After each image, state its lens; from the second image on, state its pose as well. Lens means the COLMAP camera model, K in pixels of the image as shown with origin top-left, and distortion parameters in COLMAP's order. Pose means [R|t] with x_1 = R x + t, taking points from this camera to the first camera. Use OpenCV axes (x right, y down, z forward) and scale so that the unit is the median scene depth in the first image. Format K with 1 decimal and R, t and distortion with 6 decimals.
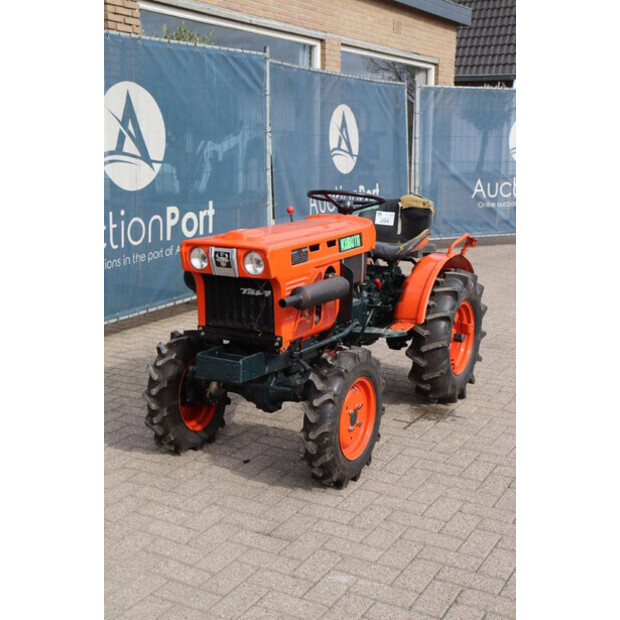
lens RADIAL K [[882.4, 0, 308.8], [0, 882.4, 311.1], [0, 0, 1]] dist [0.015878, 0.000000]
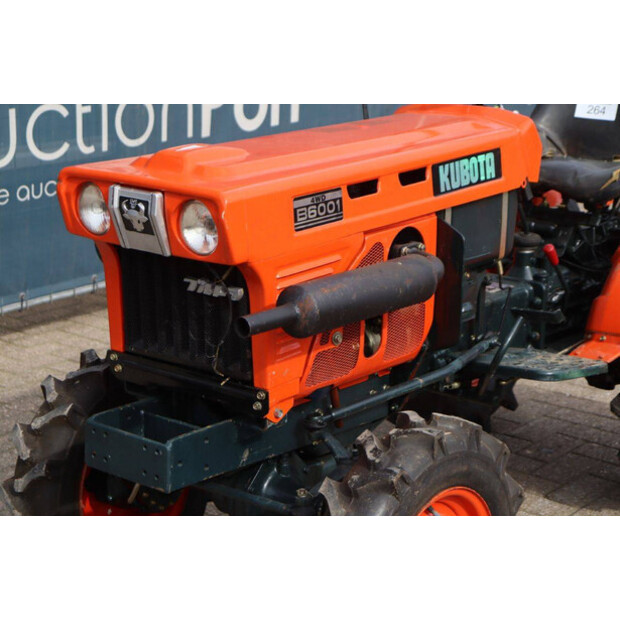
lens RADIAL K [[1418.3, 0, 310.1], [0, 1418.3, 312.2], [0, 0, 1]] dist [0.403999, 0.000000]
pose [[0.980596, 0.041752, -0.191541, 0.119730], [-0.030054, 0.997524, 0.063577, -0.053977], [0.193721, -0.056587, 0.979423, 0.284505]]
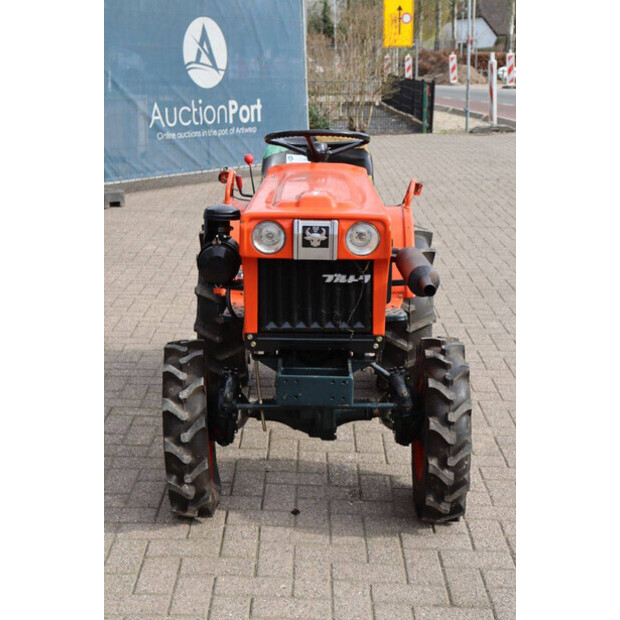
lens RADIAL K [[1107.1, 0, 309.3], [0, 1107.1, 310.3], [0, 0, 1]] dist [0.025258, 0.000000]
pose [[0.879838, -0.106557, 0.463174, -0.480802], [0.087132, 0.994190, 0.063207, -0.052272], [-0.467218, -0.015255, 0.884011, 0.202343]]
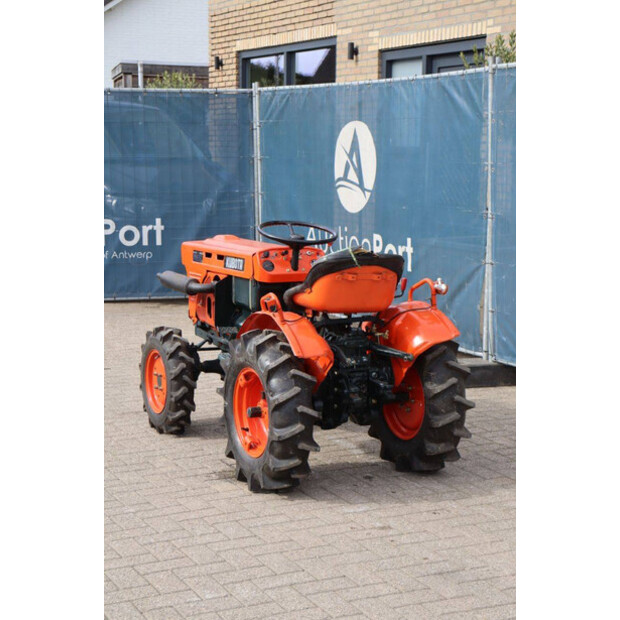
lens RADIAL K [[1194.4, 0, 311.0], [0, 1194.4, 309.9], [0, 0, 1]] dist [0.198437, 0.000000]
pose [[-0.576834, 0.094204, -0.811411, 1.312631], [-0.172351, 0.956930, 0.233624, -0.419904], [0.798472, 0.274609, -0.535753, 2.043453]]
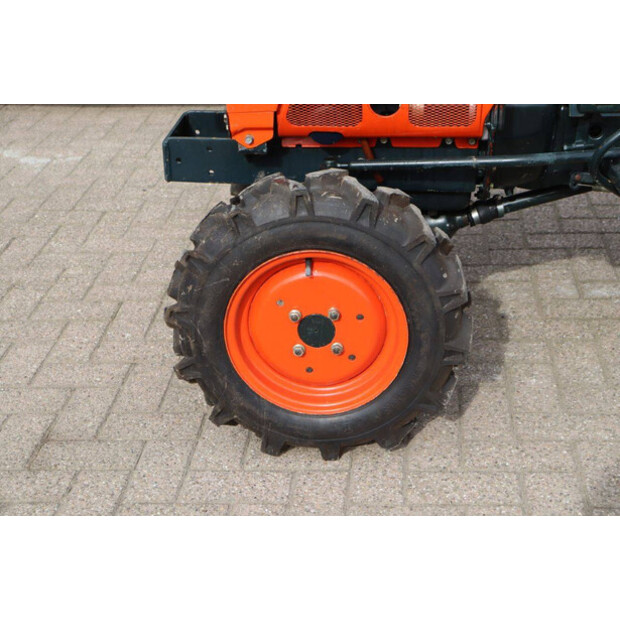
lens RADIAL K [[1076.7, 0, 309.3], [0, 1076.7, 313.1], [0, 0, 1]] dist [0.109887, 0.000000]
pose [[0.396924, 0.375718, -0.837429, 0.499505], [-0.140003, 0.926487, 0.349316, -0.079621], [0.907111, -0.021409, 0.420346, 0.743729]]
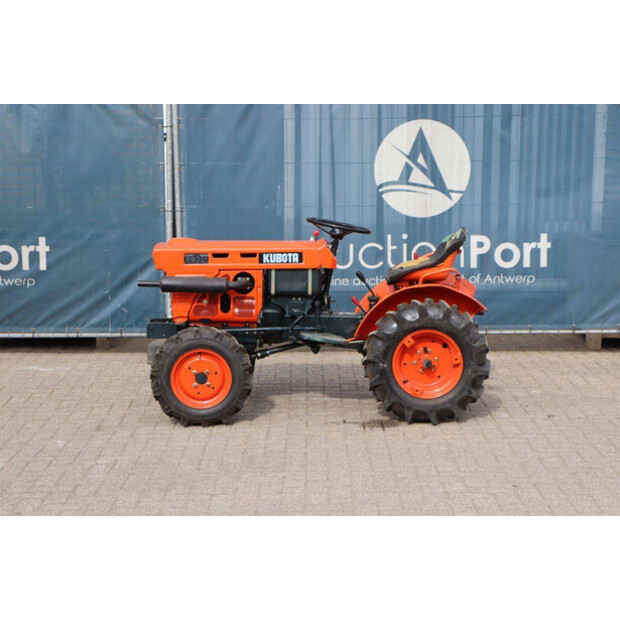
lens RADIAL K [[1432.3, 0, 306.3], [0, 1432.3, 315.5], [0, 0, 1]] dist [0.411136, 0.000000]
pose [[0.481737, 0.104260, -0.870092, 2.016210], [-0.168271, 0.985426, 0.024914, -0.057620], [0.860008, 0.134409, 0.492260, 0.024537]]
